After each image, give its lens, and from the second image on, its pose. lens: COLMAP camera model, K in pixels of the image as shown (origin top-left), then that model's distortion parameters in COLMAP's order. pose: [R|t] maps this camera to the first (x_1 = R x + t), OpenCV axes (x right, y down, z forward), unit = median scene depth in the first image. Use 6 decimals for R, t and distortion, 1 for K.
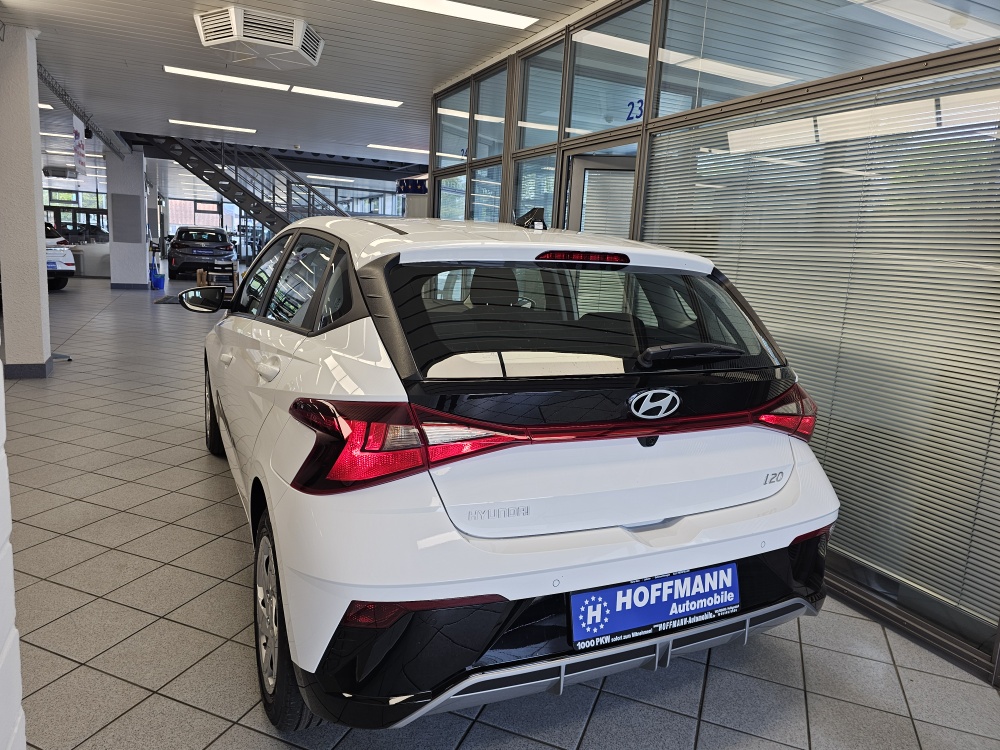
lens RADIAL K [[692.5, 0, 485.6], [0, 692.5, 364.8], [0, 0, 1]] dist [0.054451, -0.064674]
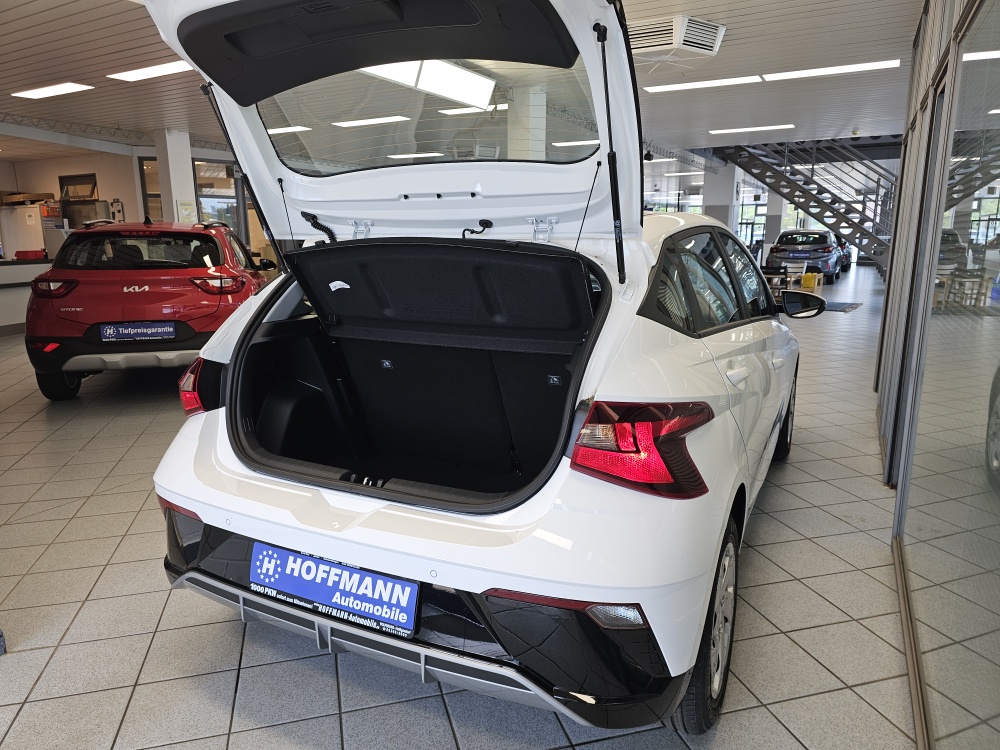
lens RADIAL K [[692.5, 0, 490.6], [0, 692.5, 380.8], [0, 0, 1]] dist [0.054451, -0.064674]
pose [[0.592895, 0.109351, -0.797821, 1.140670], [-0.099463, 0.993095, 0.062201, -0.036318], [0.799114, 0.042475, 0.599678, 0.567248]]
